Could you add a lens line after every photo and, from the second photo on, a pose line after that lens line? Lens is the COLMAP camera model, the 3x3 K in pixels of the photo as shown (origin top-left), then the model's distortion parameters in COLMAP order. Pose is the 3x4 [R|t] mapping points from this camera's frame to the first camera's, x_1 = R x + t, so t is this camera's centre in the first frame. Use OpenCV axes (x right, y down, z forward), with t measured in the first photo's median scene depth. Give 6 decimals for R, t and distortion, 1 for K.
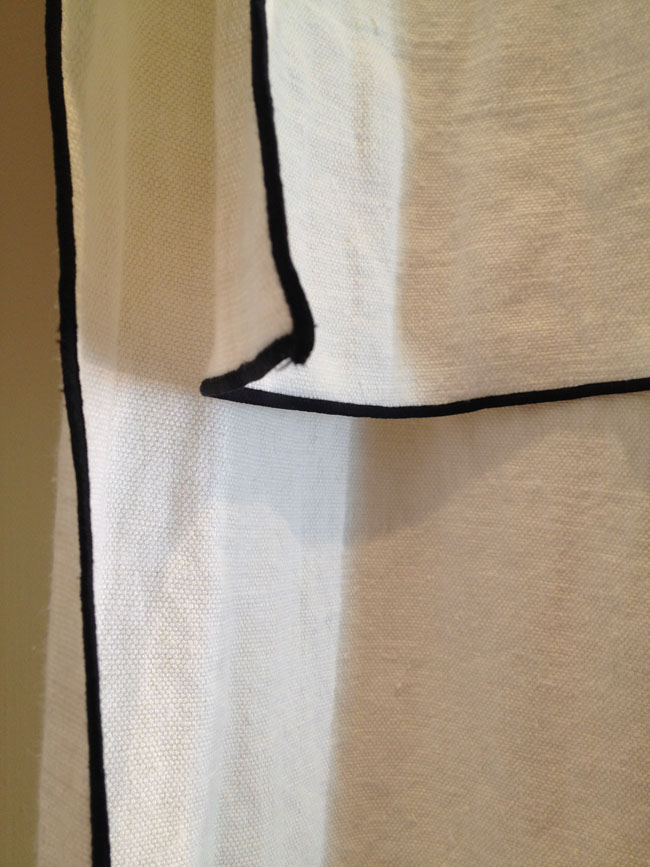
lens RADIAL K [[842.5, 0, 322.9], [0, 842.5, 432.0], [0, 0, 1]] dist [0.045975, 0.000000]
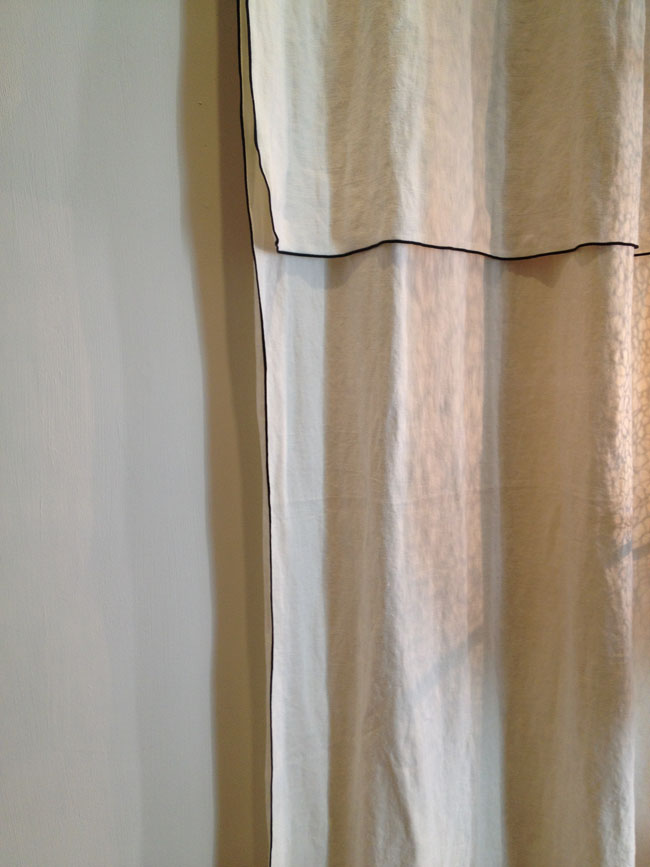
lens RADIAL K [[842.5, 0, 326.4], [0, 842.5, 432.9], [0, 0, 1]] dist [0.045975, 0.000000]
pose [[0.952551, -0.036324, -0.302205, 1.354400], [0.063433, 0.994744, 0.080377, 0.533739], [0.297697, -0.095733, 0.949848, -3.263155]]
